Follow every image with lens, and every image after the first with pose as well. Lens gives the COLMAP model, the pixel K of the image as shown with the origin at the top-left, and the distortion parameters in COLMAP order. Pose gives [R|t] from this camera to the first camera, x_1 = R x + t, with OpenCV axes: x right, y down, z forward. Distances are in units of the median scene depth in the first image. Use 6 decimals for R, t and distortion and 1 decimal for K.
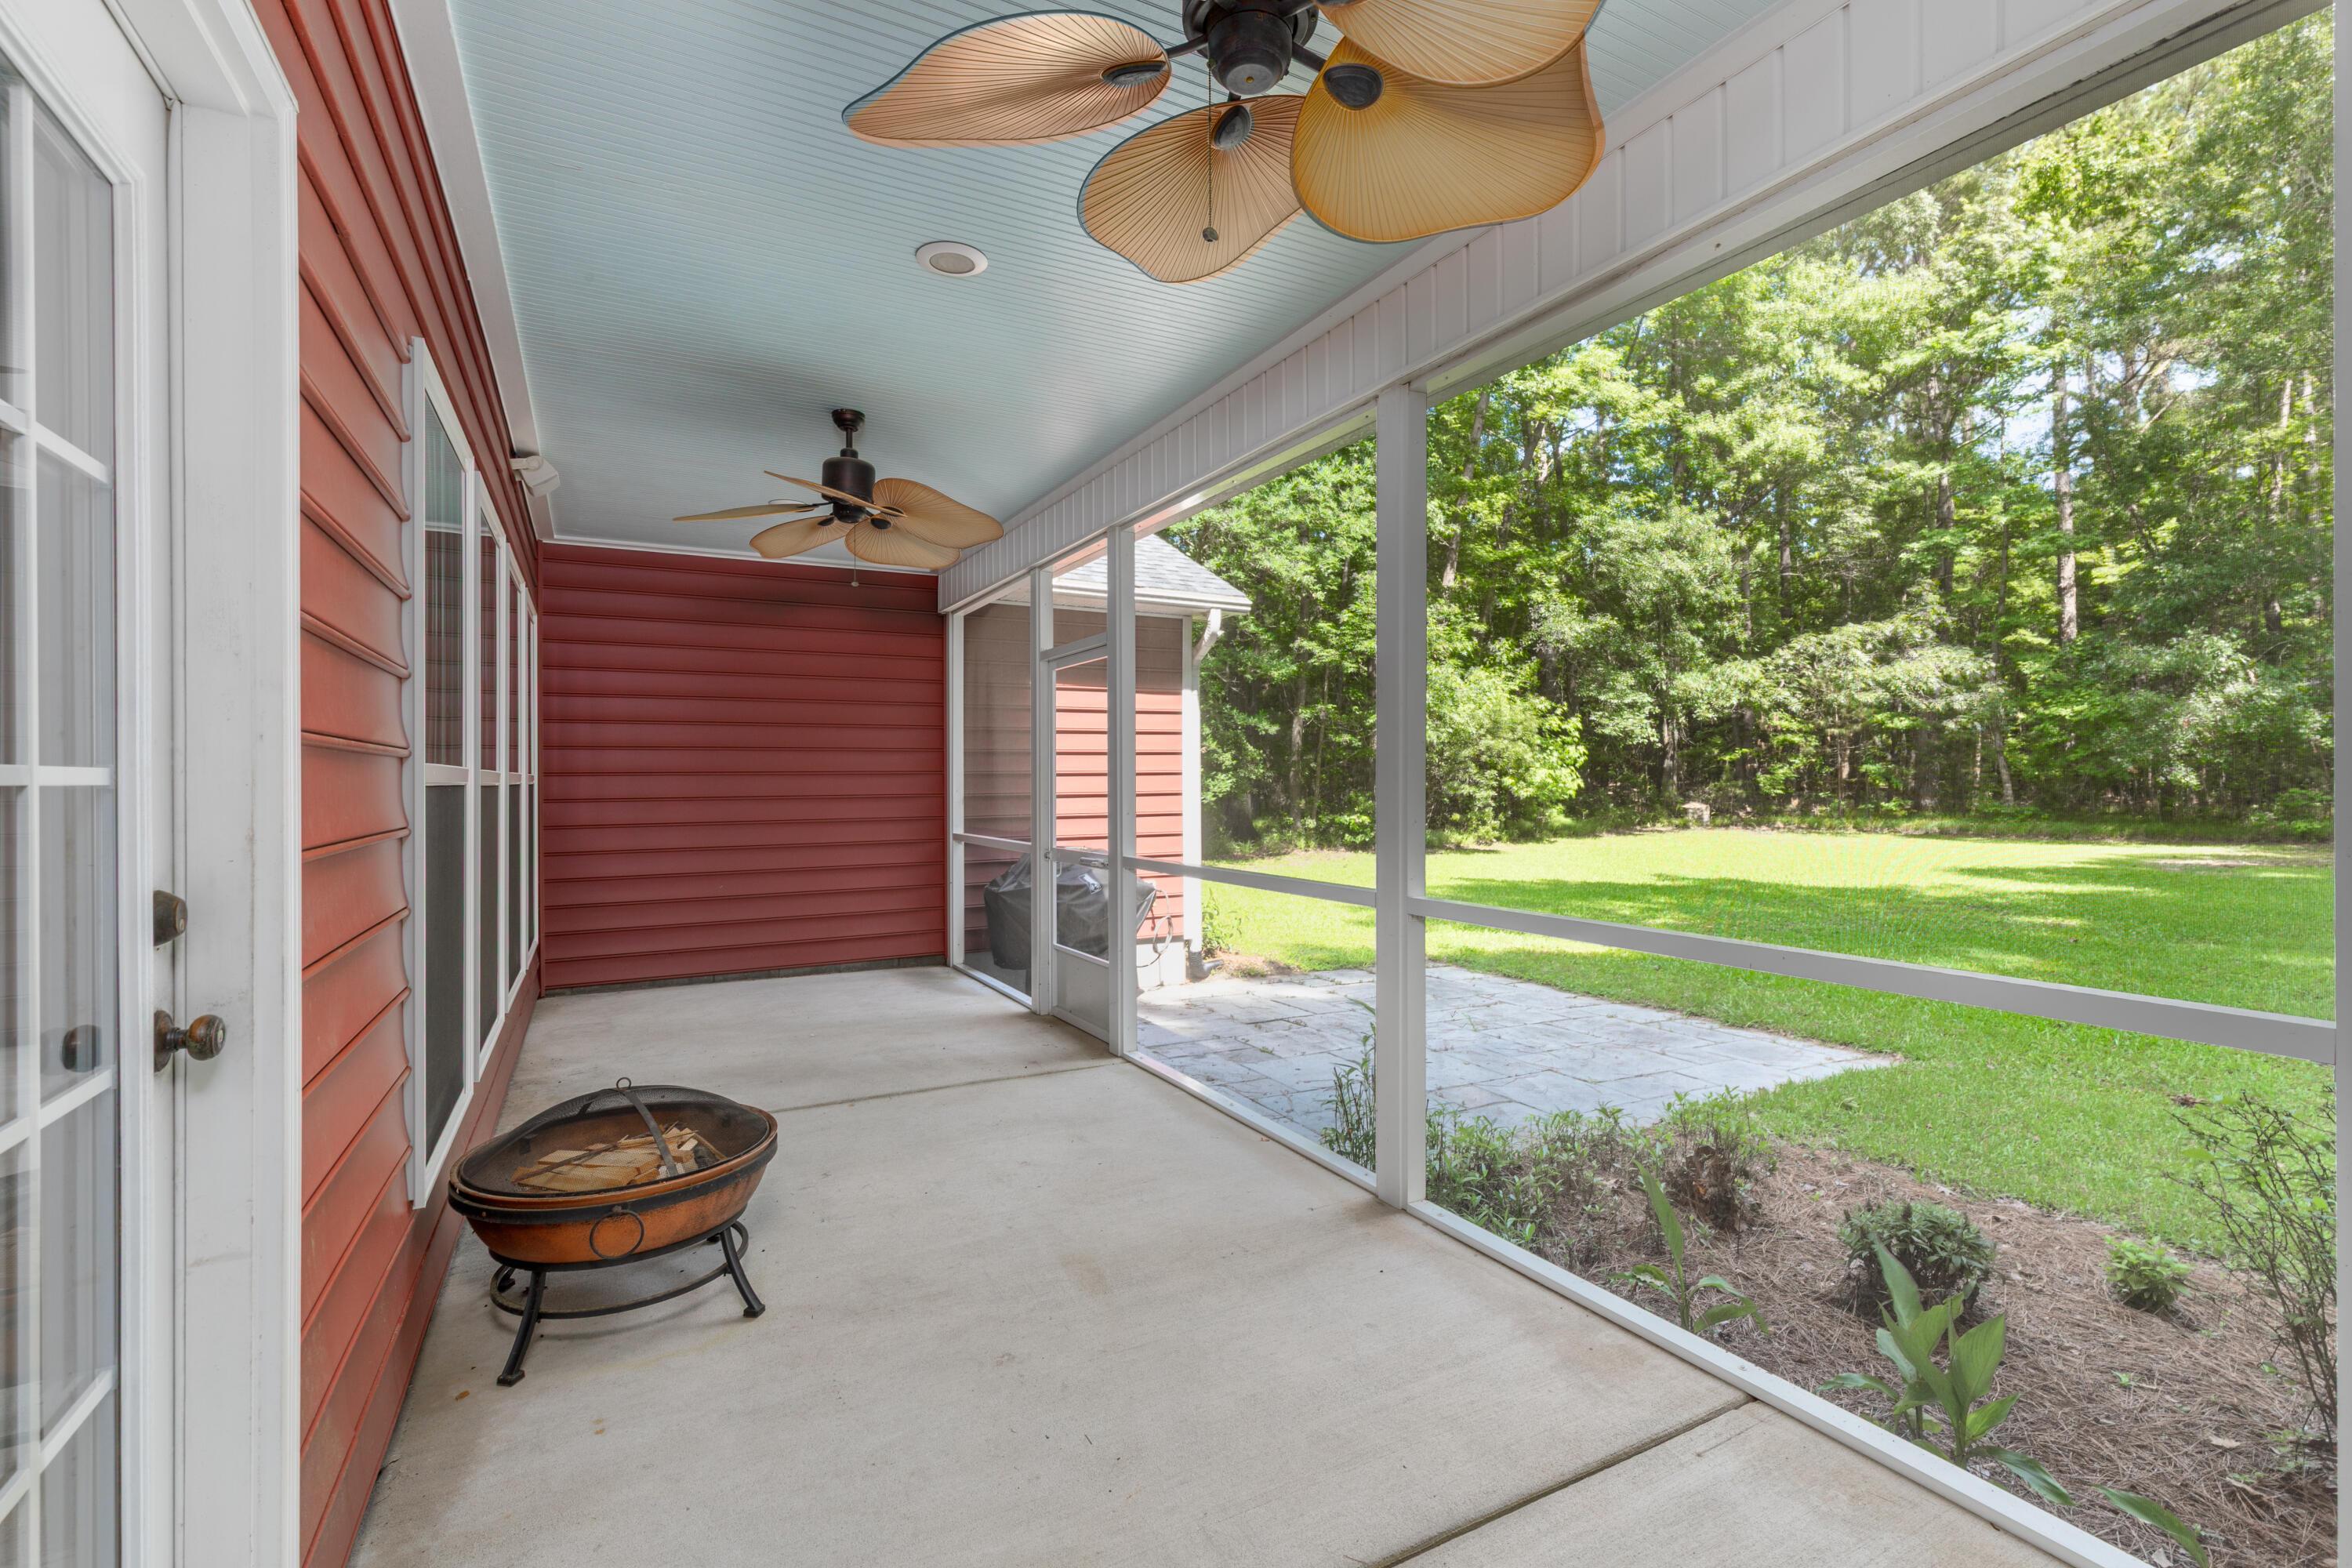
lens RADIAL K [[1072.2, 0, 1176.0], [0, 1072.2, 784.0], [0, 0, 1]] dist [0.030573, 0.000070]
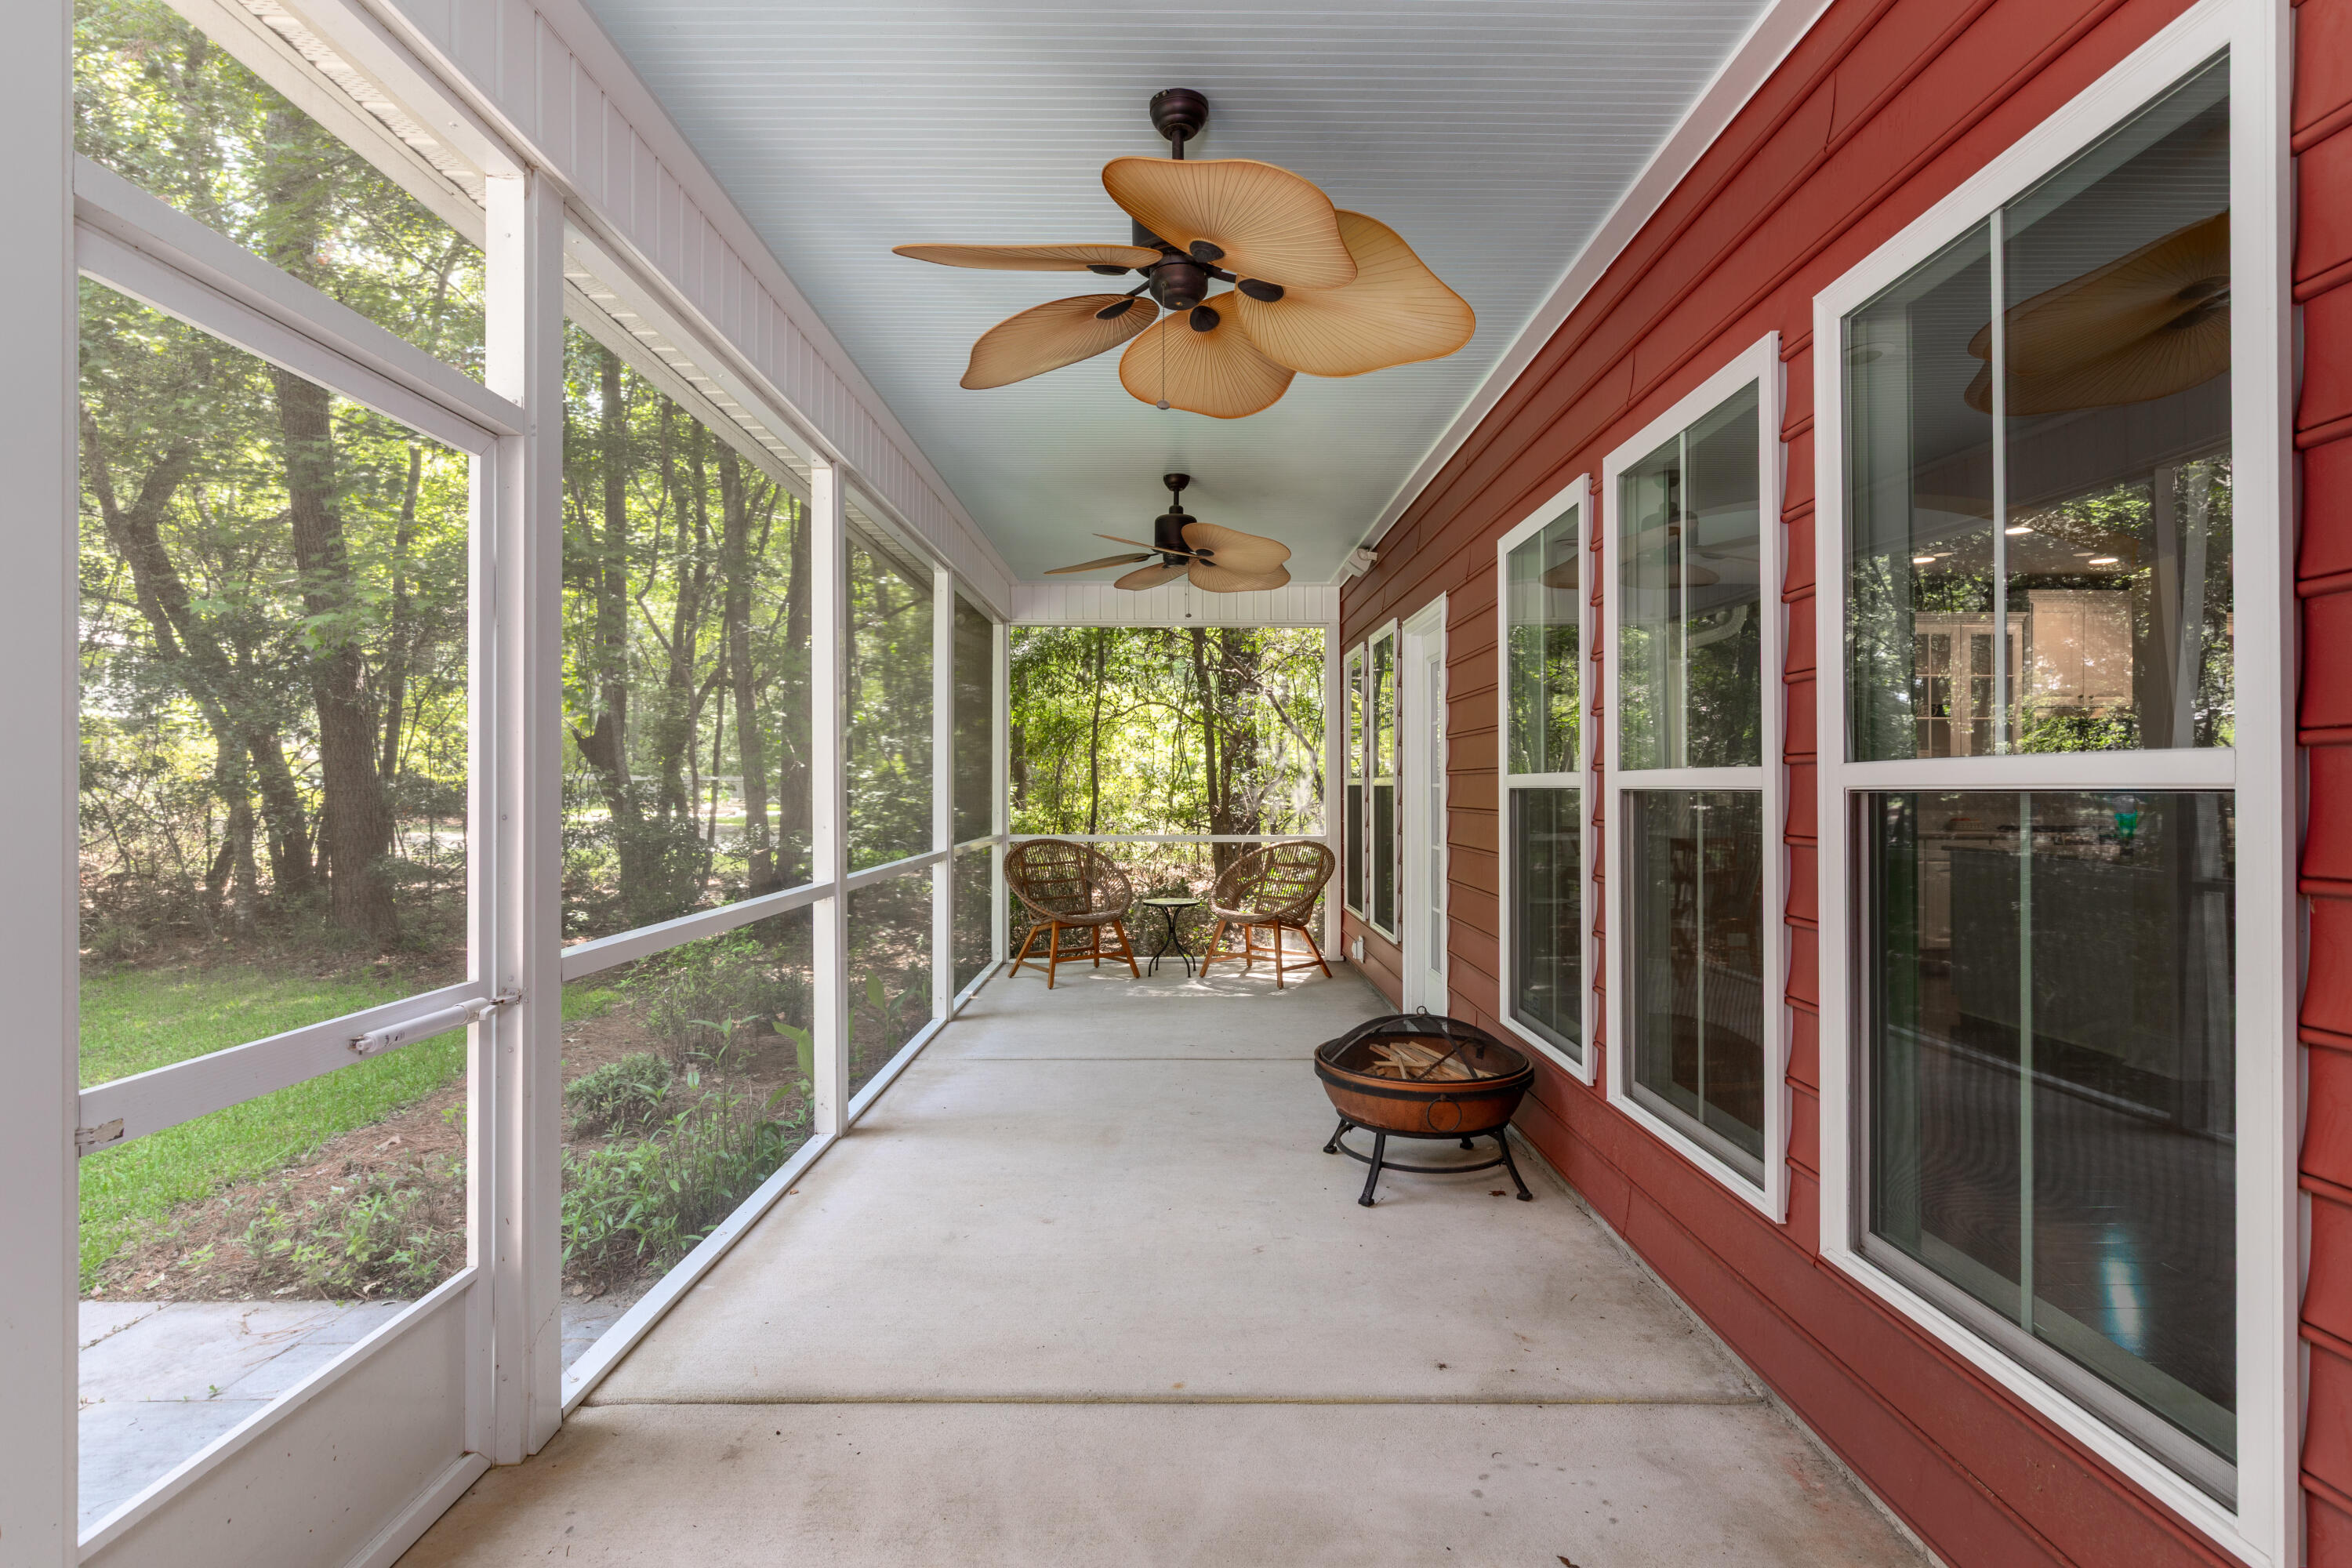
lens RADIAL K [[1198.3, 0, 1176.0], [0, 1198.3, 784.0], [0, 0, 1]] dist [0.000177, -0.000046]
pose [[-0.885899, 0.005989, 0.463839, -0.588049], [0.006130, 0.999980, -0.001203, 0.000073], [-0.463837, 0.001778, -0.885919, 1.558206]]
